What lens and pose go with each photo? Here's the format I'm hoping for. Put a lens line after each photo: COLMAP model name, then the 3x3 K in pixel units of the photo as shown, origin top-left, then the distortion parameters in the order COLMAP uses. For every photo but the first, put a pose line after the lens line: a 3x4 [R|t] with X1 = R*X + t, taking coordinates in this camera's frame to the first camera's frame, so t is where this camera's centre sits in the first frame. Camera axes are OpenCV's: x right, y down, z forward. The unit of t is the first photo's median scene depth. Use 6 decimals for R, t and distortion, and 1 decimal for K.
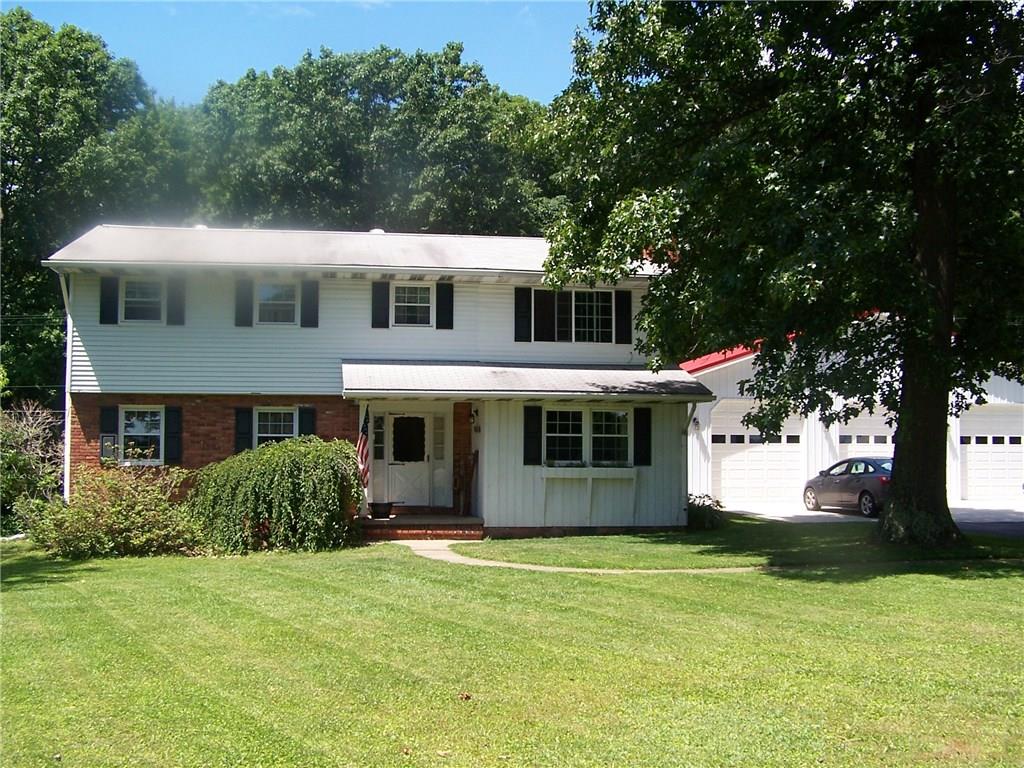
lens RADIAL K [[1132.1, 0, 491.3], [0, 1132.1, 398.1], [0, 0, 1]] dist [-0.206868, 0.377489]
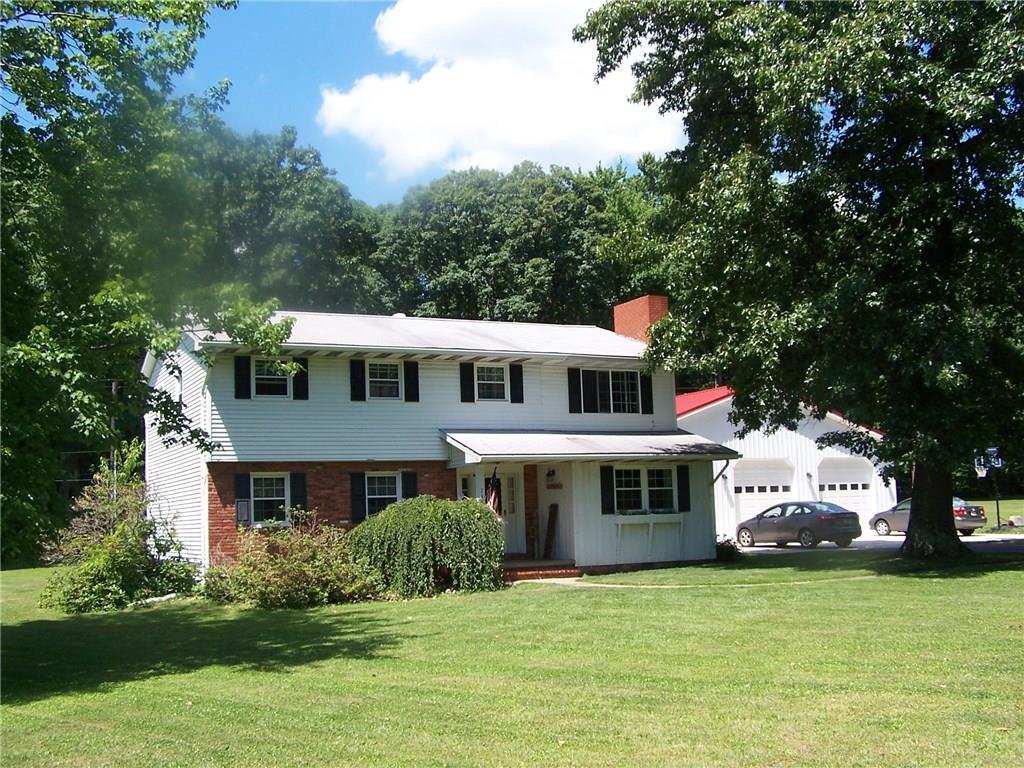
lens RADIAL K [[1132.1, 0, 491.3], [0, 1132.1, 398.1], [0, 0, 1]] dist [-0.206868, 0.377489]
pose [[0.955524, -0.002809, 0.294902, -0.429054], [0.019991, 0.998272, -0.055263, -0.001113], [-0.294237, 0.058700, 0.953928, -0.128310]]
